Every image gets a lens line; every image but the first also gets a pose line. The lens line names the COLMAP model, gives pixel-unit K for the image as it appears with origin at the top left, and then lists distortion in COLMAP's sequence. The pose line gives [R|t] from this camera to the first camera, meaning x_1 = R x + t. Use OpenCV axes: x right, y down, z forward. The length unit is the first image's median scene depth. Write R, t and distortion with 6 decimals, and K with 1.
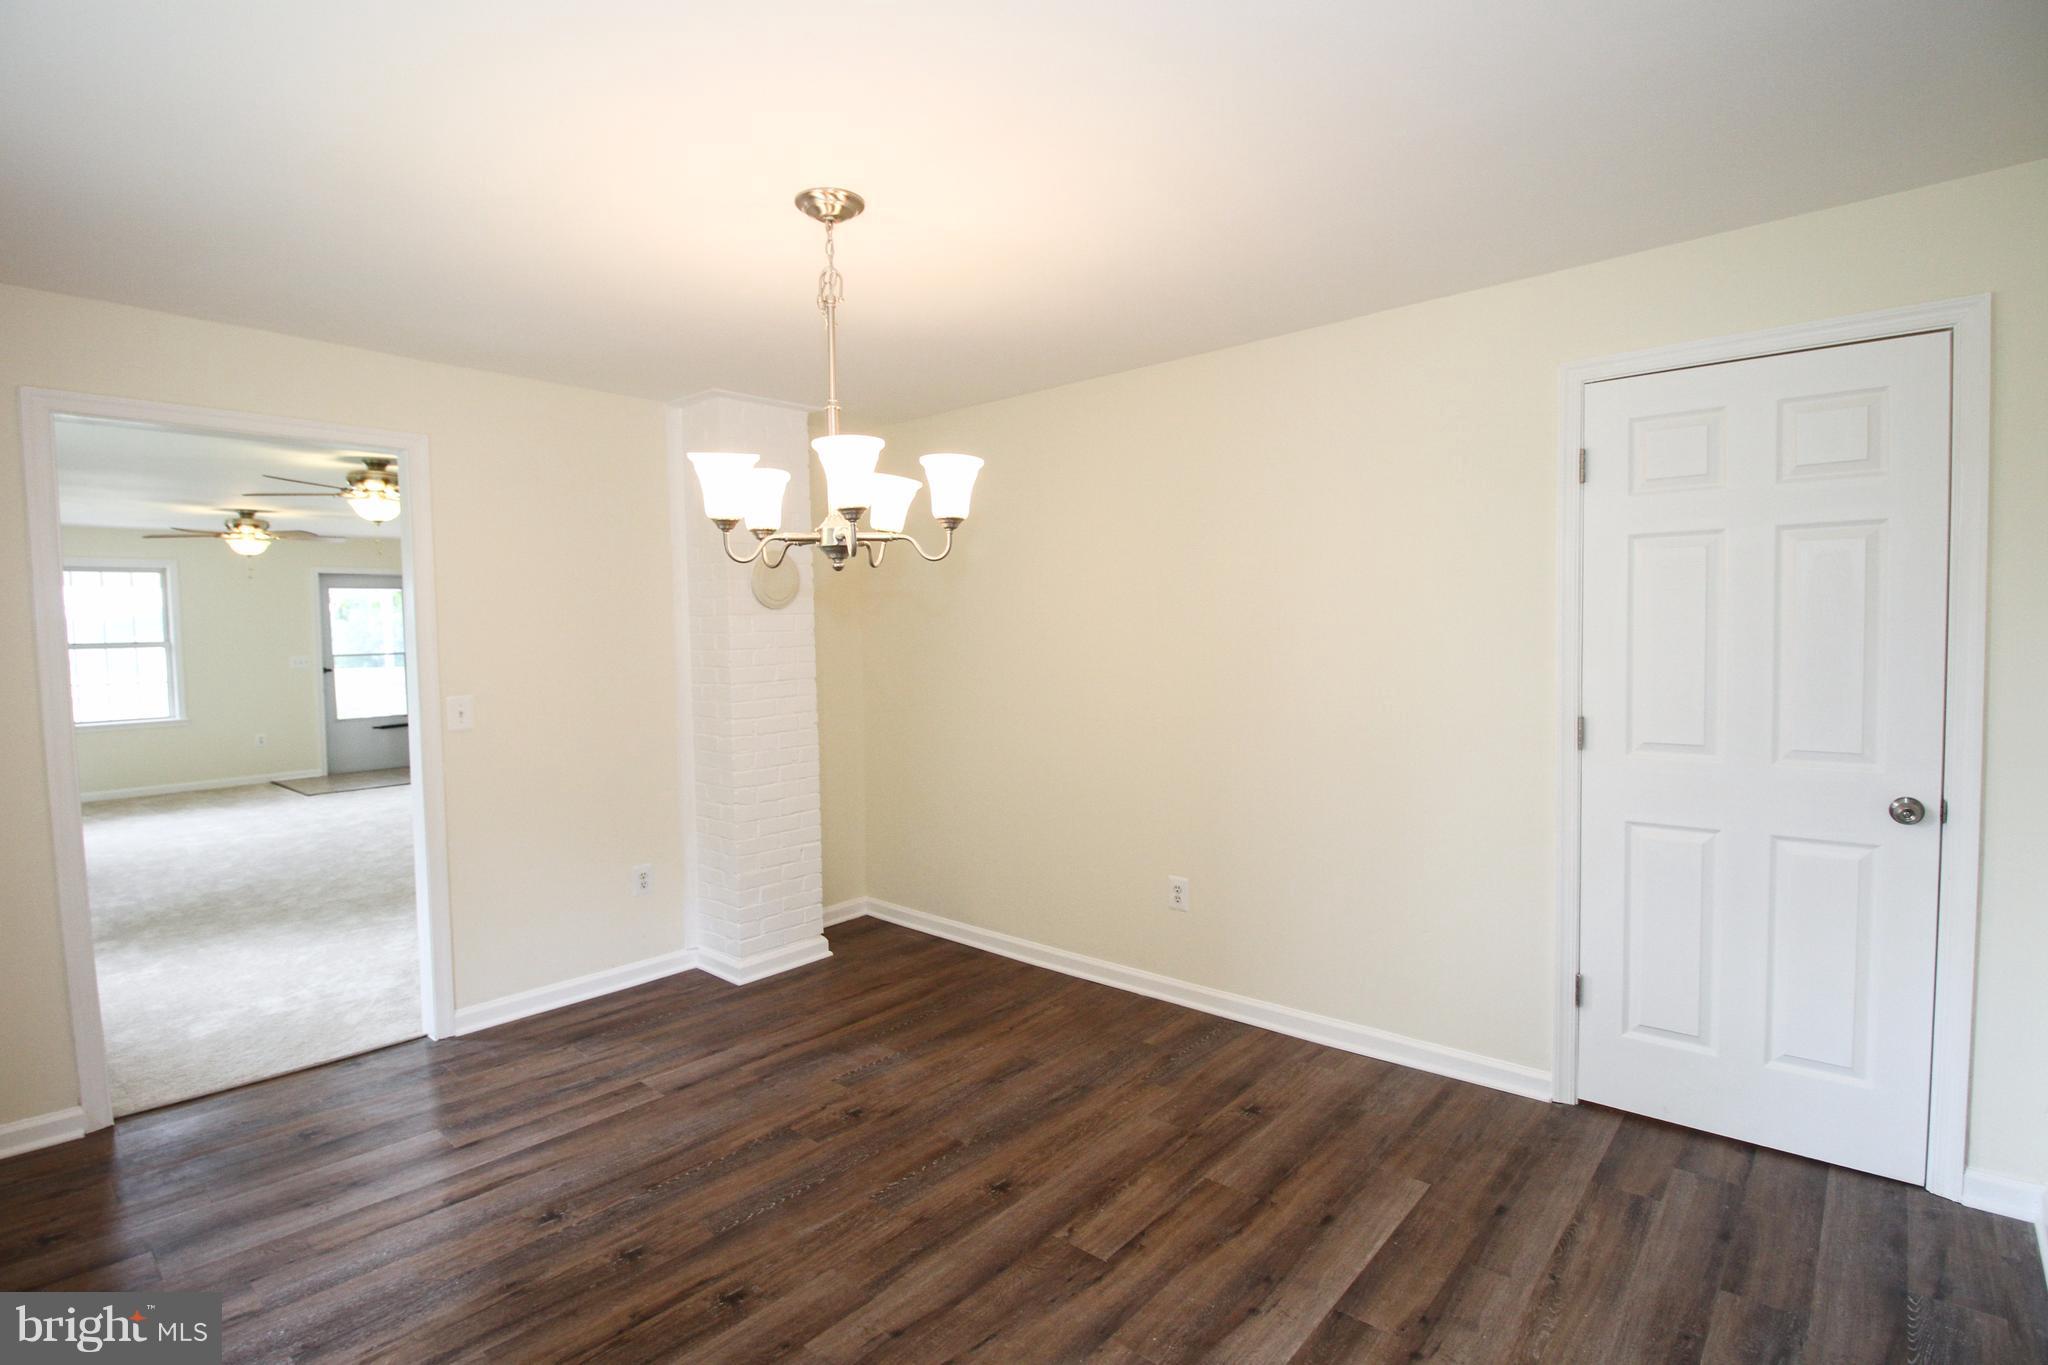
lens RADIAL K [[988.3, 0, 1031.4], [0, 988.3, 671.0], [0, 0, 1]] dist [-0.000044, -0.011492]
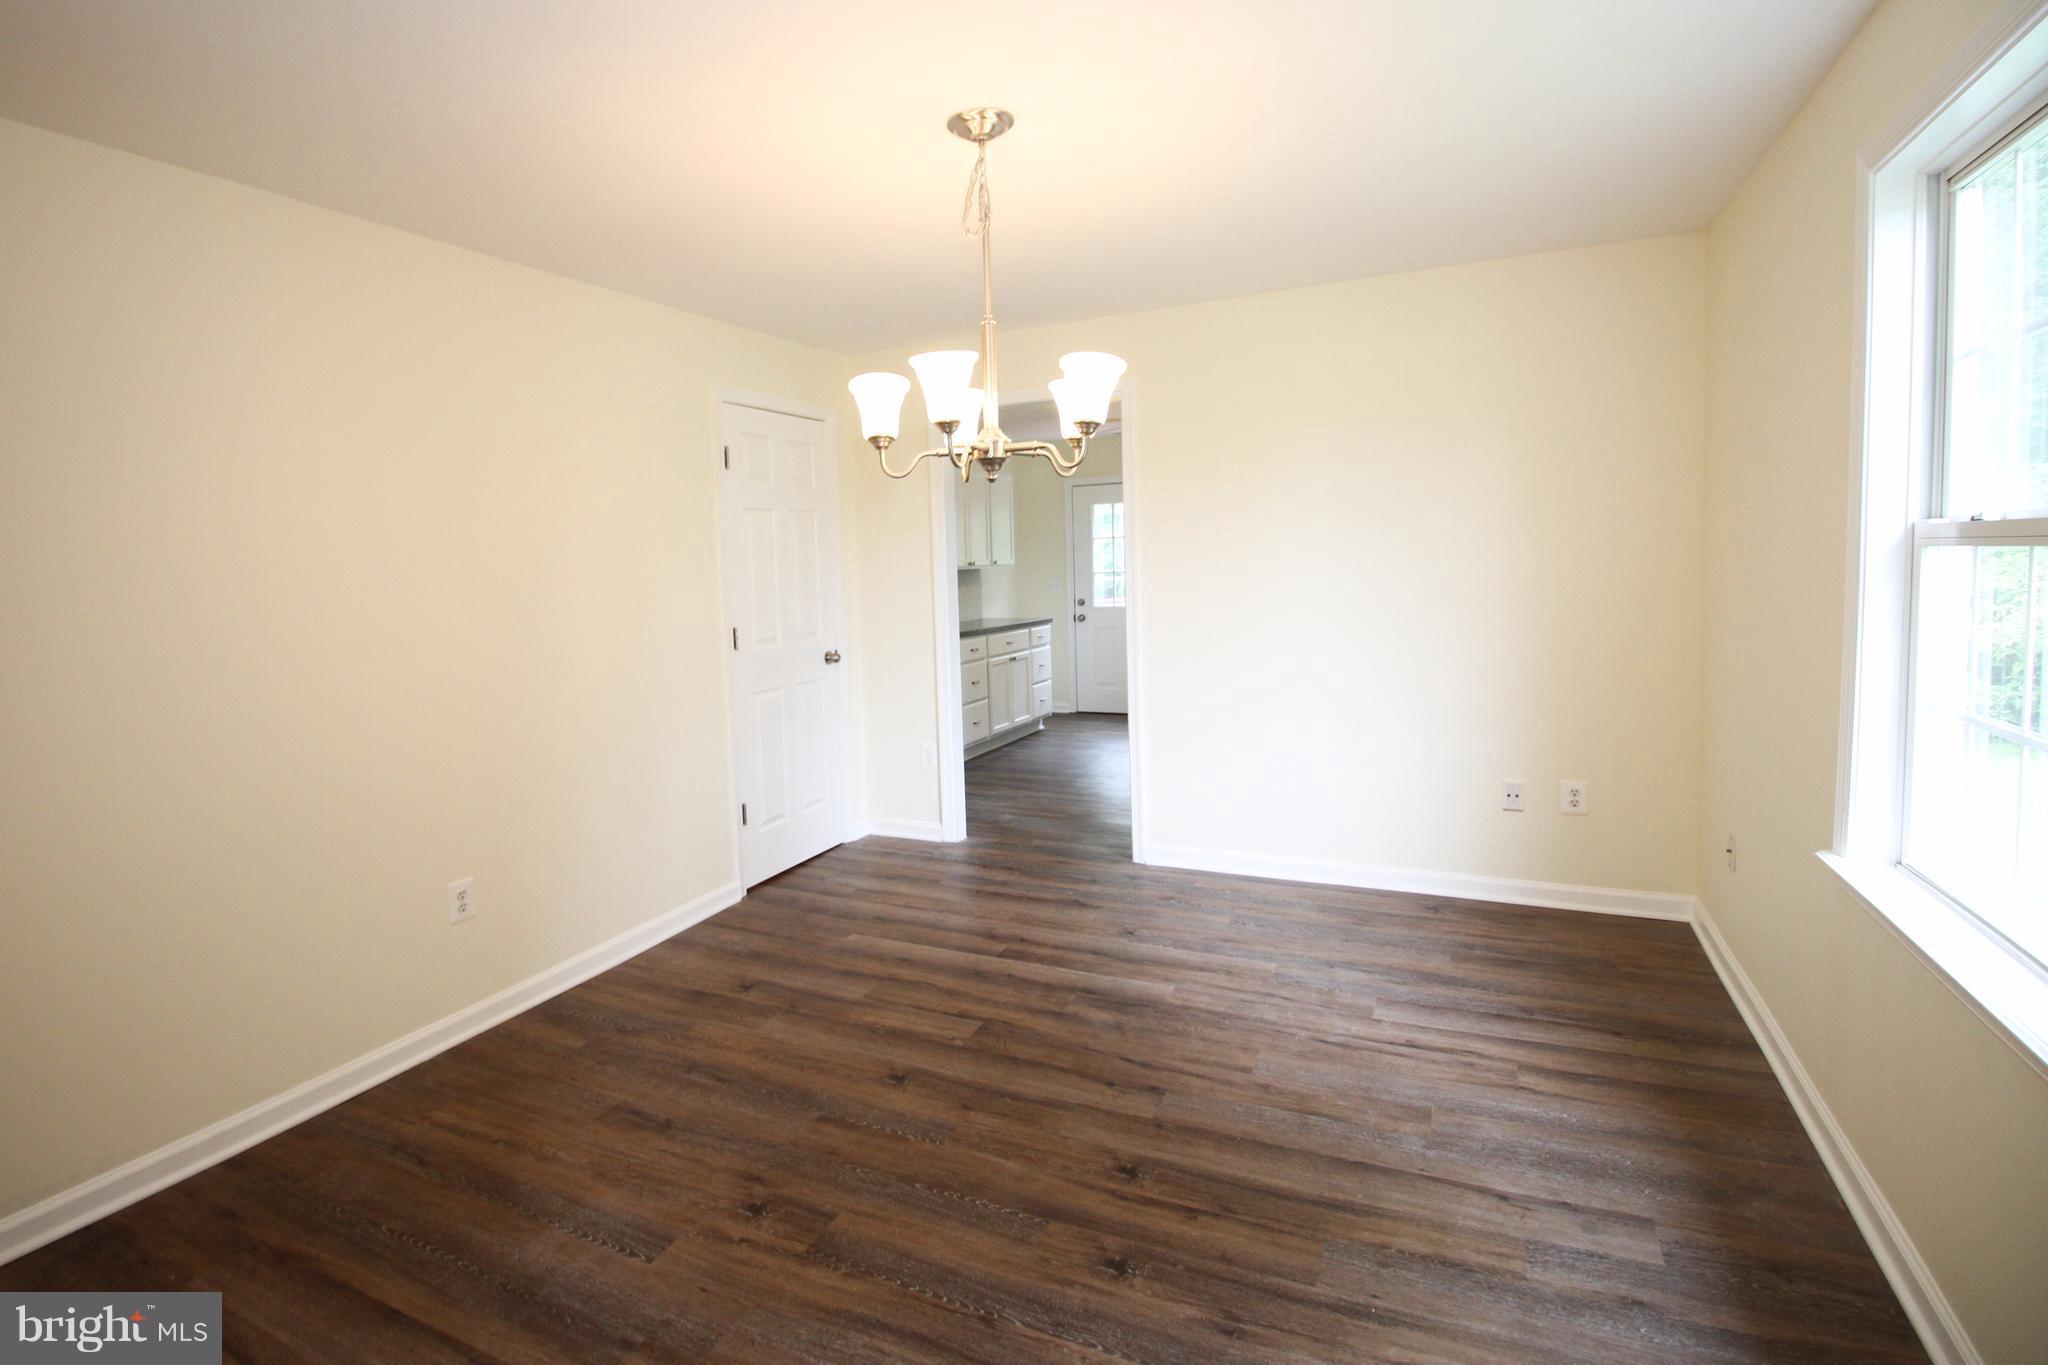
lens RADIAL K [[988.3, 0, 1031.4], [0, 988.3, 671.0], [0, 0, 1]] dist [-0.000044, -0.011492]
pose [[-0.287965, -0.080027, 0.954291, -1.020432], [0.087876, 0.990090, 0.109547, 0.011414], [-0.953600, 0.115405, -0.278079, 1.126017]]
